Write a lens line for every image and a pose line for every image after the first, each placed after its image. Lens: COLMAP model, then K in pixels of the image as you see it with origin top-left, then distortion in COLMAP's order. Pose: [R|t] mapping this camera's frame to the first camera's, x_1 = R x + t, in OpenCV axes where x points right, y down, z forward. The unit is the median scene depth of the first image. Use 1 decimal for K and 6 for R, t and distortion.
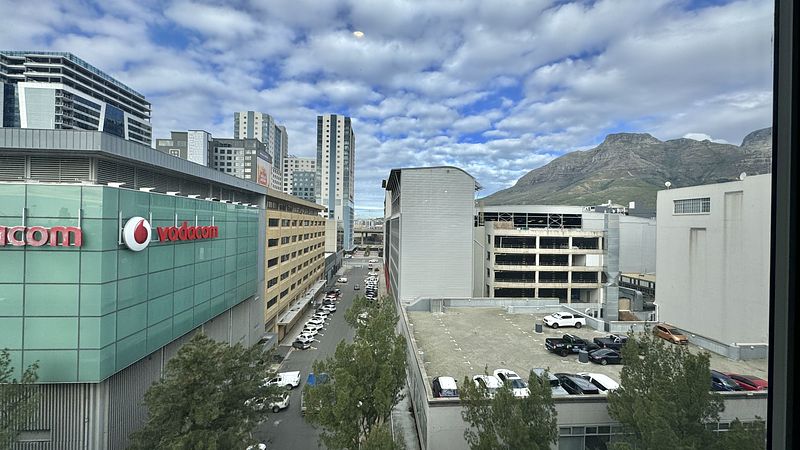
lens RADIAL K [[318.4, 0, 400.0], [0, 318.4, 225.0], [0, 0, 1]] dist [-0.001395, -0.000220]
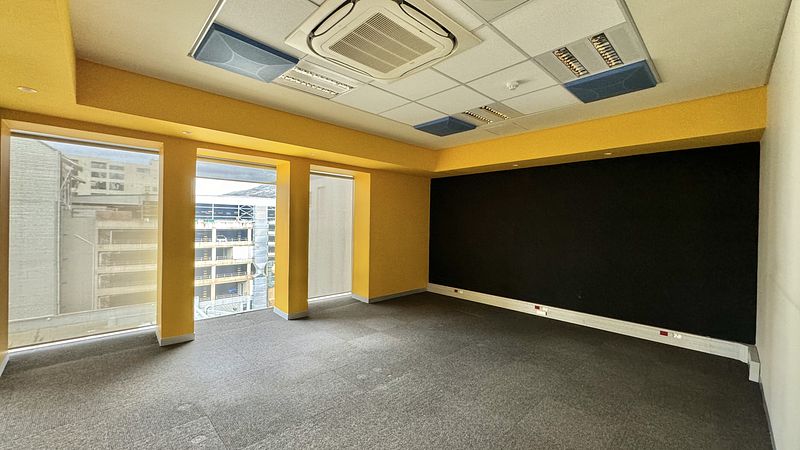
lens RADIAL K [[318.4, 0, 400.0], [0, 318.4, 225.0], [0, 0, 1]] dist [-0.001395, -0.000220]
pose [[0.769060, -0.012775, 0.639049, 0.358250], [-0.000118, 0.999797, 0.020128, 0.007069], [-0.639177, -0.015555, 0.768902, -0.060082]]
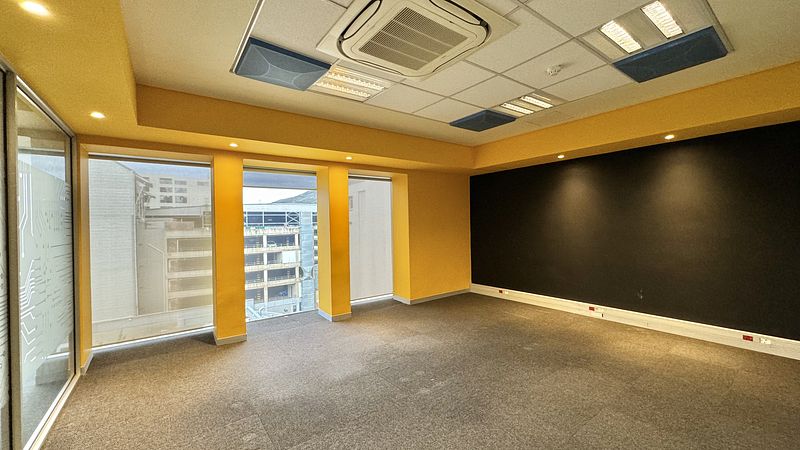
lens RADIAL K [[318.4, 0, 400.0], [0, 318.4, 225.0], [0, 0, 1]] dist [-0.001395, -0.000220]
pose [[0.843567, -0.039860, 0.535543, 0.360472], [0.037999, 0.999172, 0.014512, 0.007382], [-0.535679, 0.008108, 0.844383, -0.059094]]
